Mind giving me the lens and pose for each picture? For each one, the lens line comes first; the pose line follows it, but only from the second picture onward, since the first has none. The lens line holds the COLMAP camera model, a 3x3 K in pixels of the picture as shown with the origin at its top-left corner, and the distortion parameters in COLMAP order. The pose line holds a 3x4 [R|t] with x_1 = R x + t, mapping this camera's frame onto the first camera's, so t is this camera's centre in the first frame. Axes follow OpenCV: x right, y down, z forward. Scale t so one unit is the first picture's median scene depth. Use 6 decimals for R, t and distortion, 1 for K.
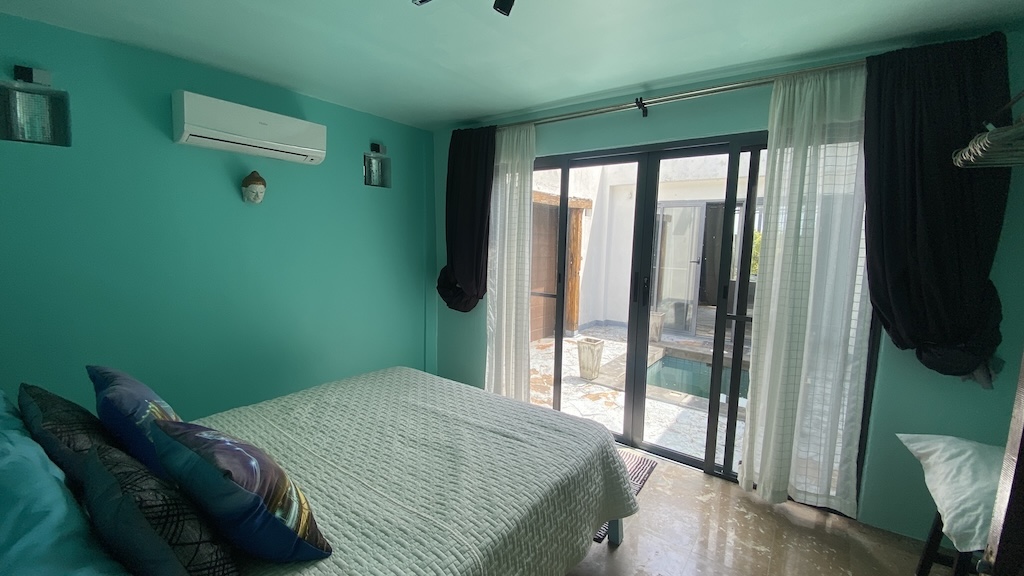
lens RADIAL K [[417.8, 0, 515.2], [0, 417.8, 285.8], [0, 0, 1]] dist [0.010089, -0.016099]
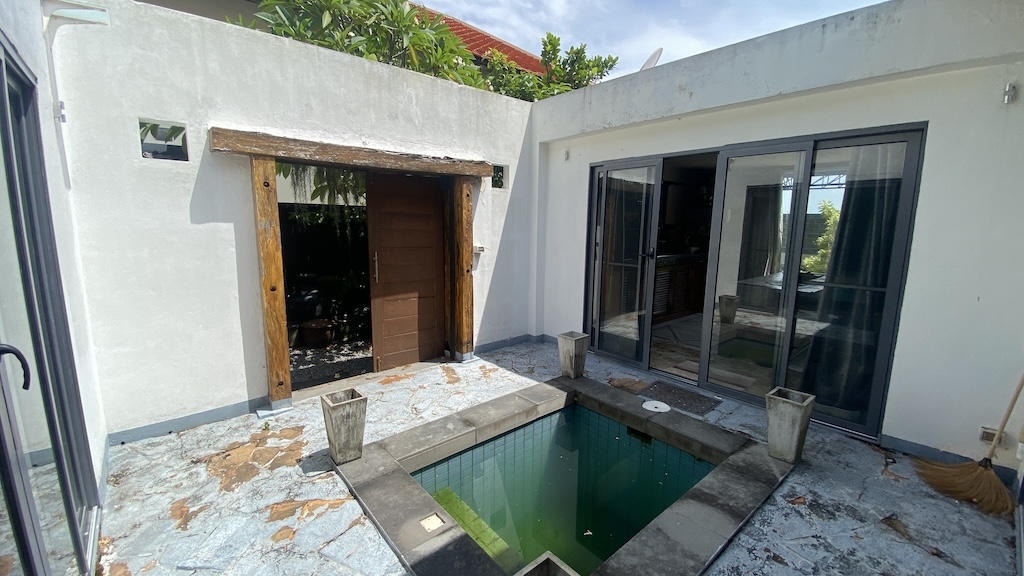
lens RADIAL K [[417.8, 0, 515.2], [0, 417.8, 285.8], [0, 0, 1]] dist [0.010089, -0.016099]
pose [[0.977383, 0.023237, -0.210195, 0.367997], [-0.014900, 0.999041, 0.041159, -0.033405], [0.210950, -0.037096, 0.976793, 0.337886]]
